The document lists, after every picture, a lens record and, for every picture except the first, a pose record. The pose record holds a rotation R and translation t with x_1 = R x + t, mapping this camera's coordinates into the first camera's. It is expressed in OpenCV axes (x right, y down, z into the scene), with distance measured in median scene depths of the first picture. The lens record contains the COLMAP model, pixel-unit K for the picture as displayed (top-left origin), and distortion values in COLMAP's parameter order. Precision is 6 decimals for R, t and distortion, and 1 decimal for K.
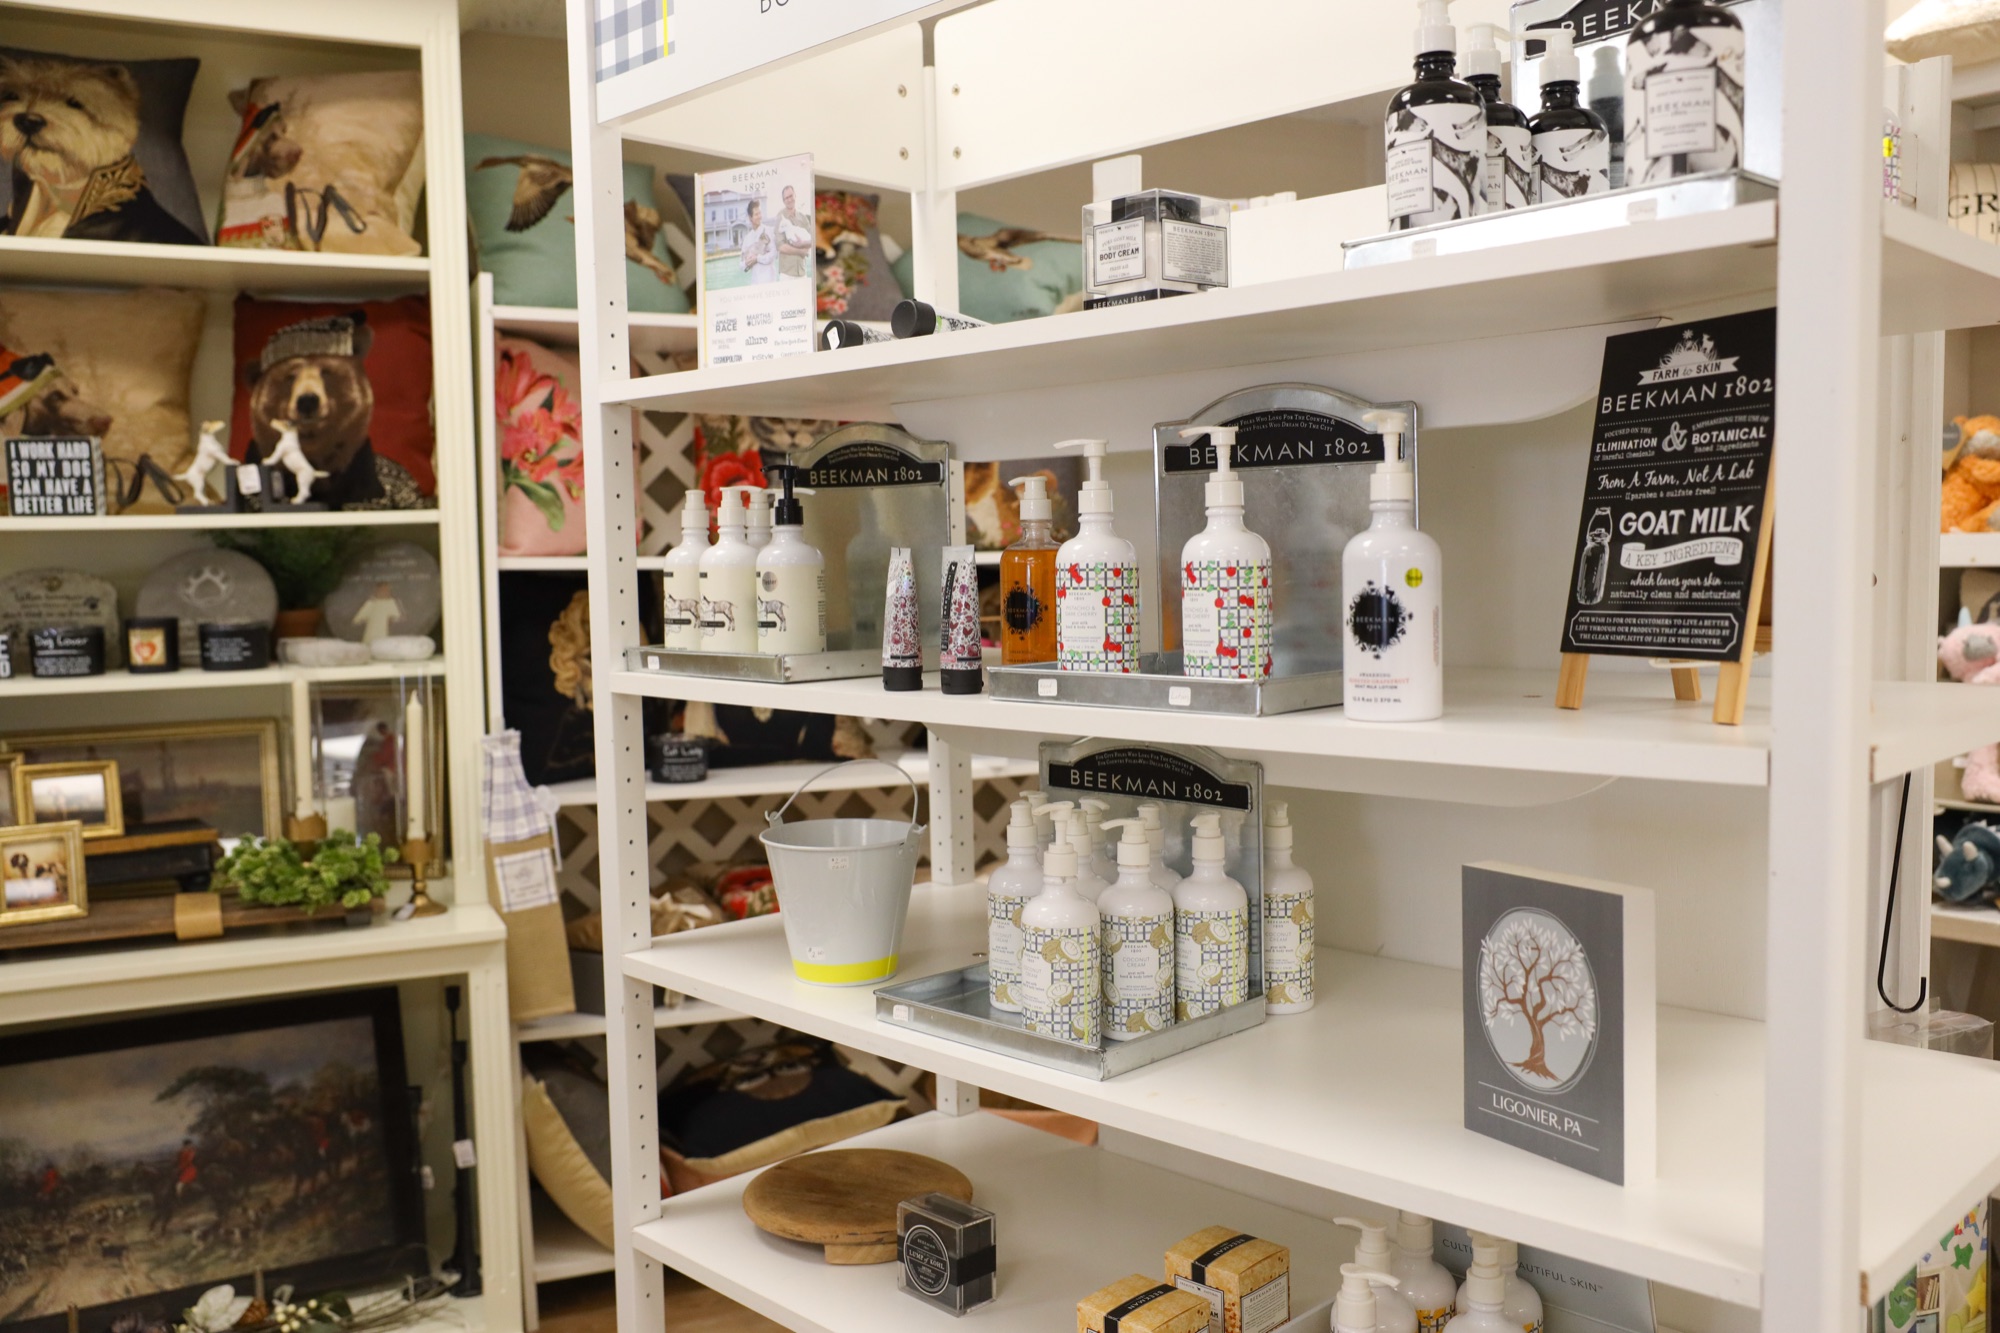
lens RADIAL K [[1890.5, 0, 1000.0], [0, 1890.5, 666.5], [0, 0, 1]] dist [0.000271, 0.006505]
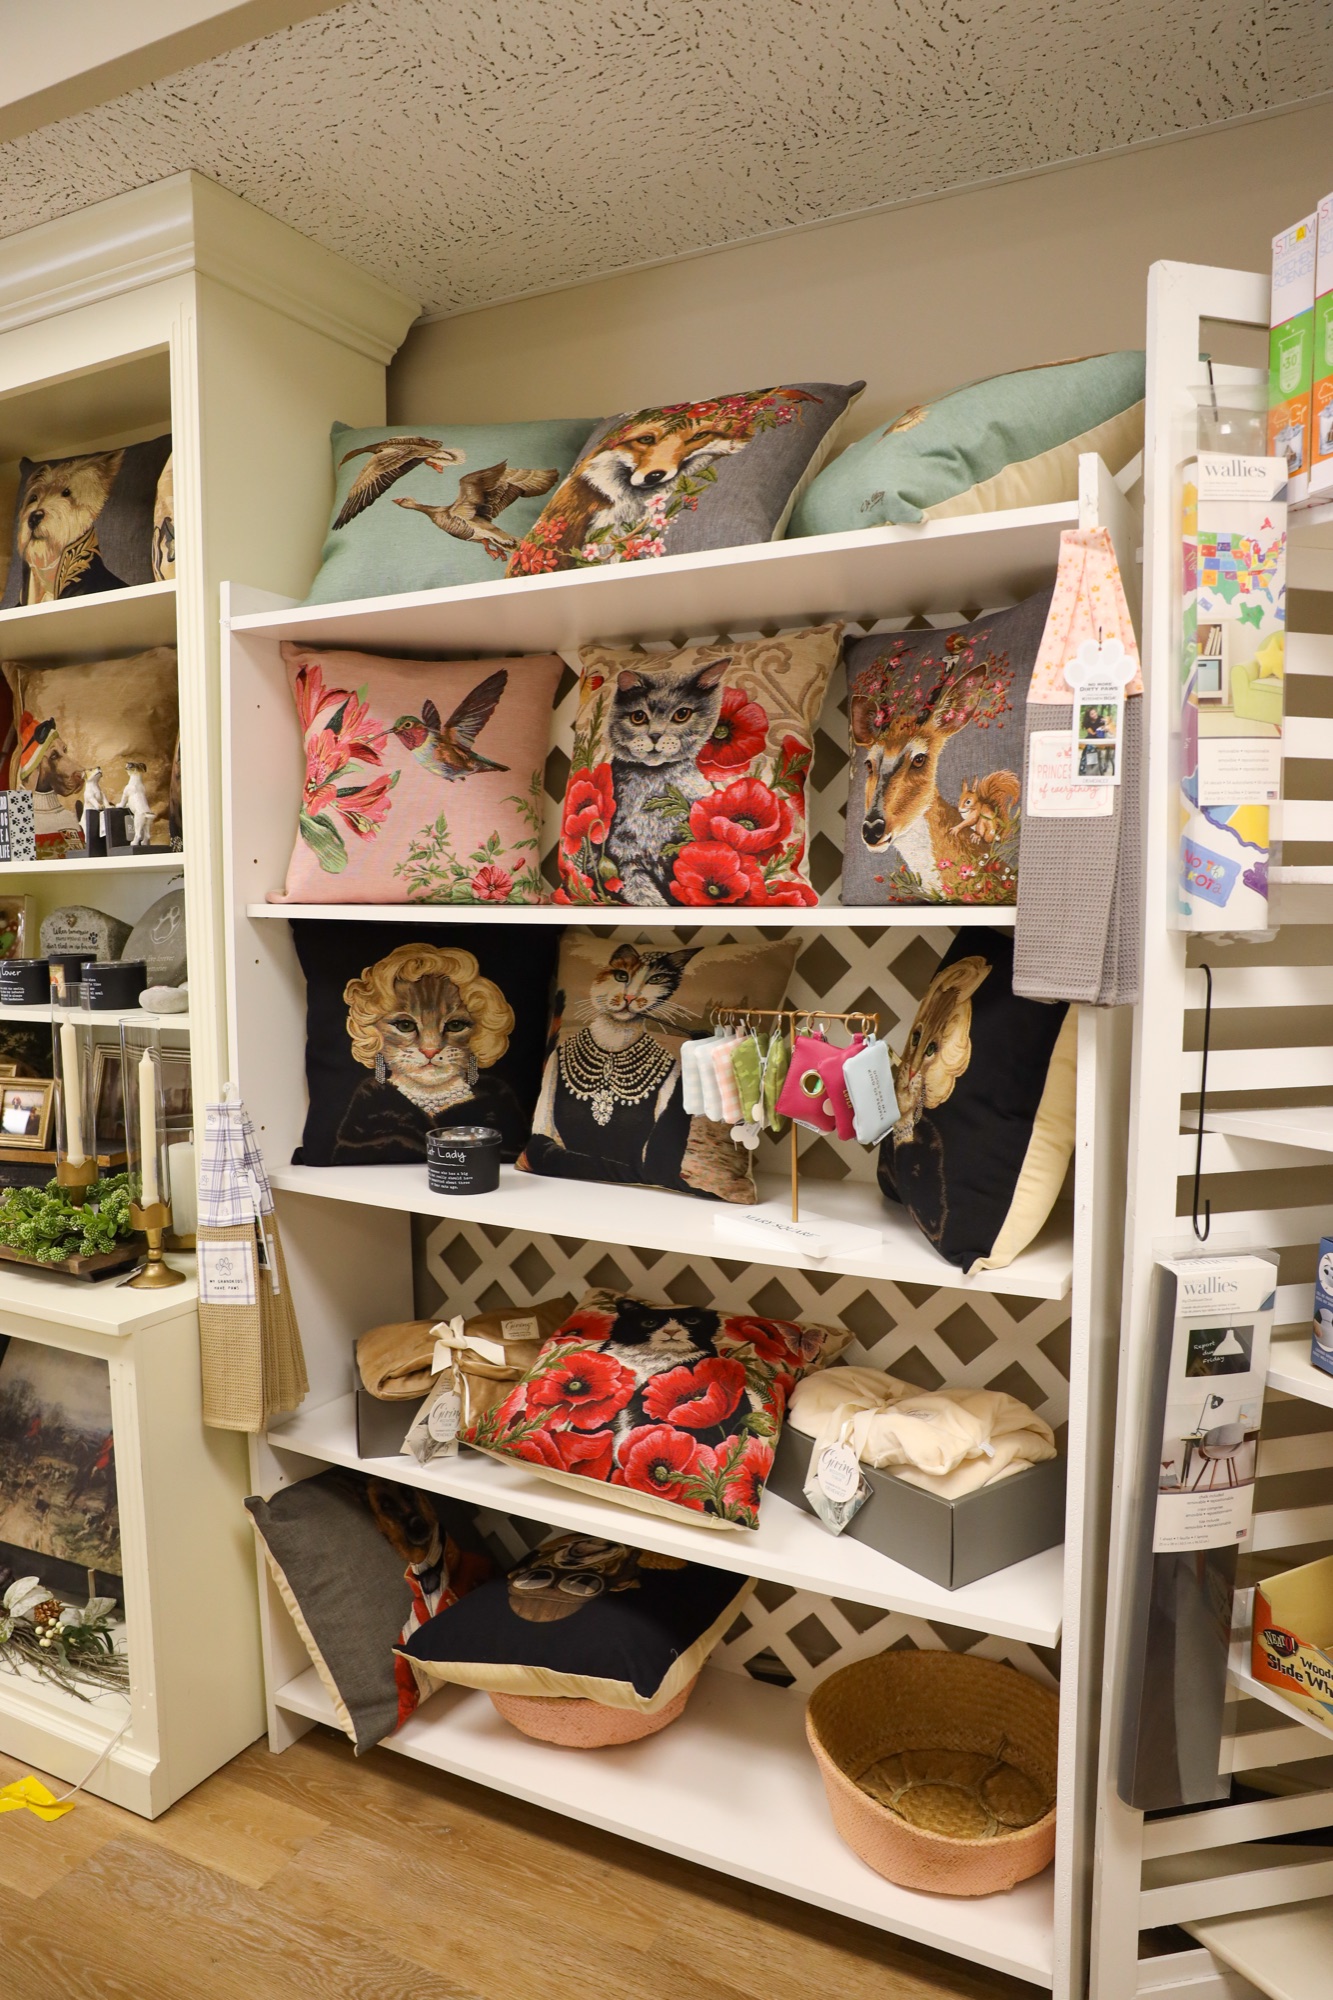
lens RADIAL K [[1386.8, 0, 666.5], [0, 1386.8, 1000.0], [0, 0, 1]] dist [-0.069699, 0.002565]
pose [[0.579153, 0.077783, -0.811499, 0.368321], [-0.053618, 0.996917, 0.057290, -0.059603], [0.813453, 0.010331, 0.581538, 0.778437]]
